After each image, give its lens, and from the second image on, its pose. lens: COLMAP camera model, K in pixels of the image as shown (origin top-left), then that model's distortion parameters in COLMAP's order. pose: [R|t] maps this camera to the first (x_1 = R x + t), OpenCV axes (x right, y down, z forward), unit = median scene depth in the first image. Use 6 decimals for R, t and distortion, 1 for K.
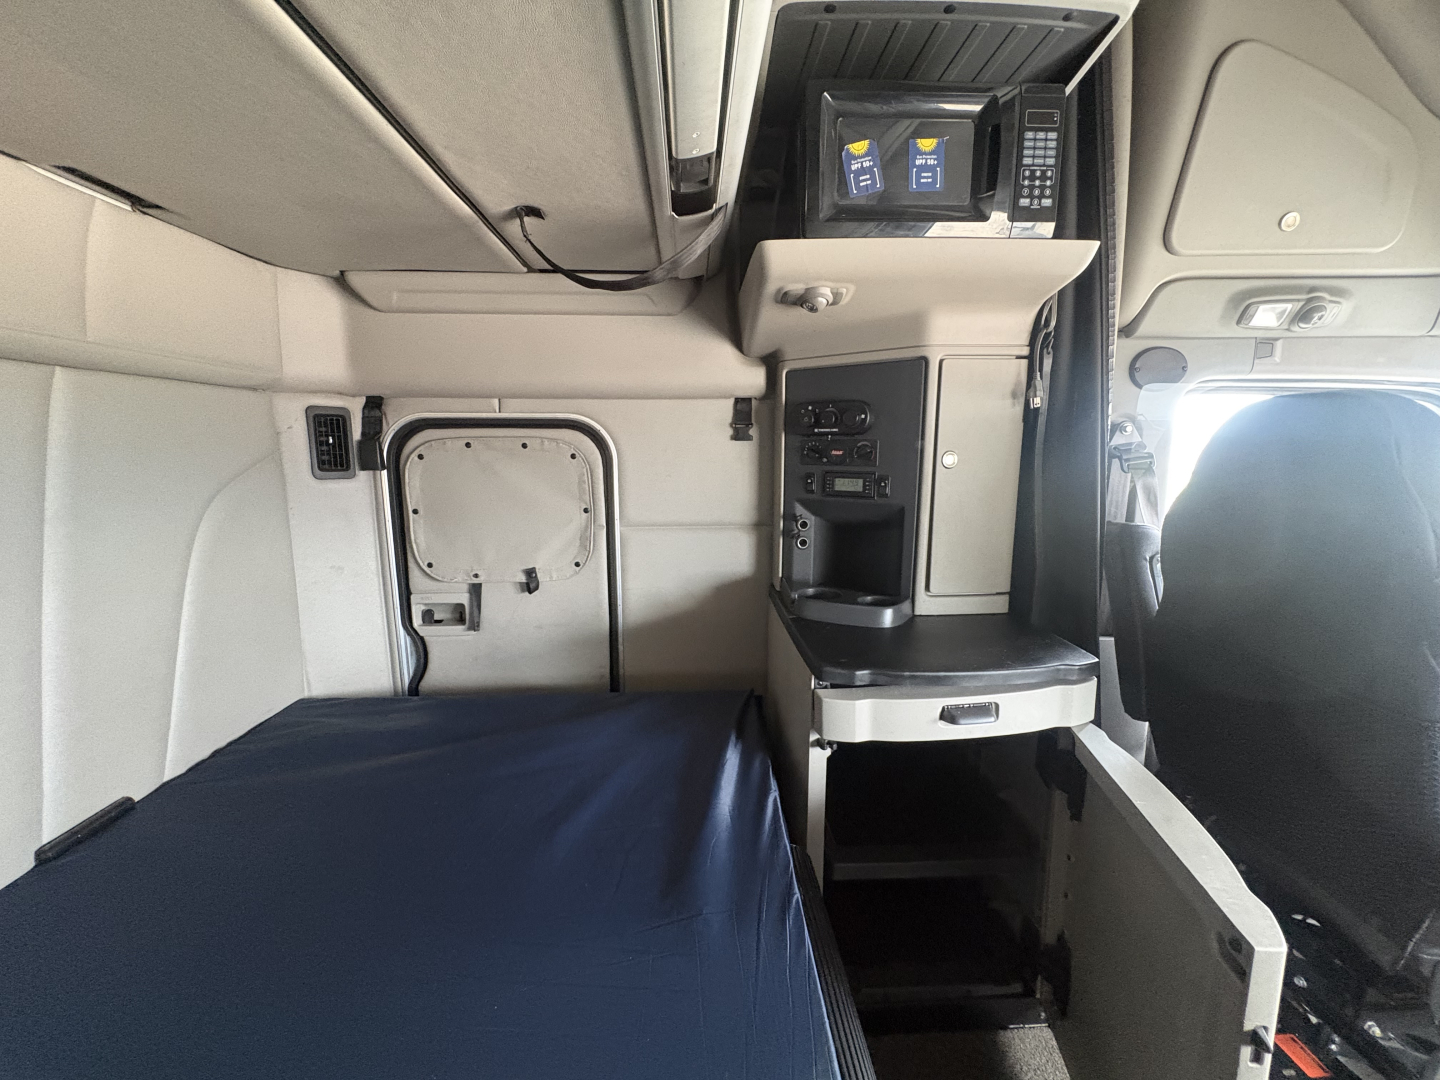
lens RADIAL K [[573.2, 0, 720.0], [0, 573.2, 540.0], [0, 0, 1]] dist [0.002340, 0.000183]
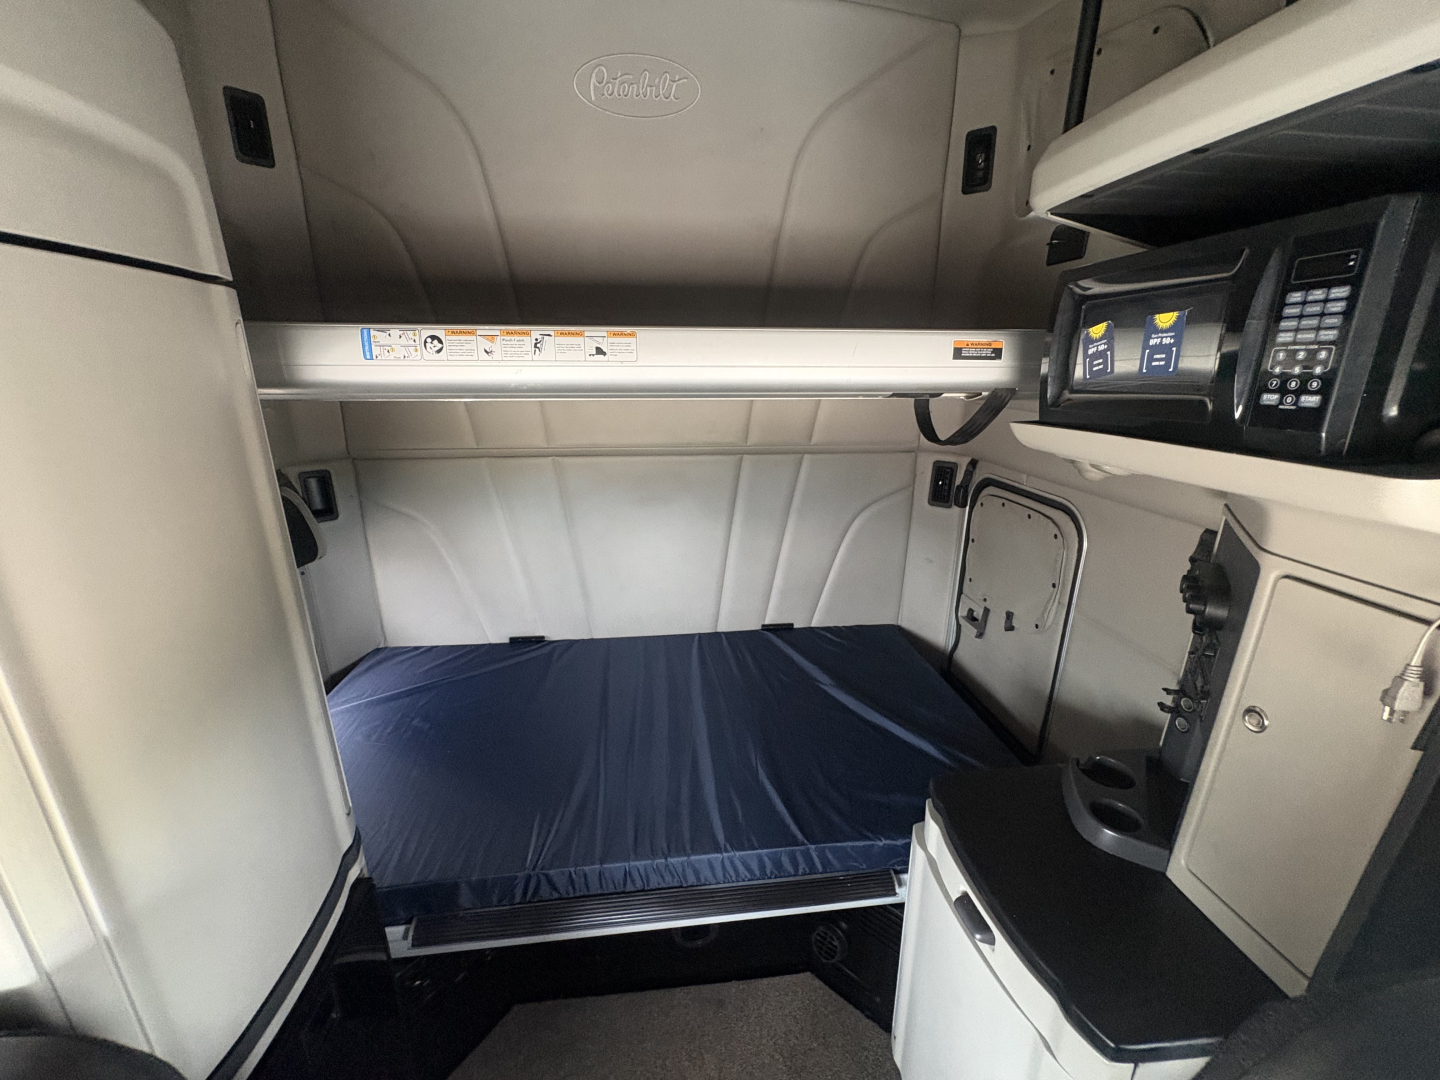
lens RADIAL K [[573.2, 0, 720.0], [0, 573.2, 540.0], [0, 0, 1]] dist [0.002340, 0.000183]
pose [[0.074413, 0.298325, -0.951559, 1.144634], [-0.171261, 0.943851, 0.282515, -0.518981], [0.982411, 0.141942, 0.121326, 0.346589]]
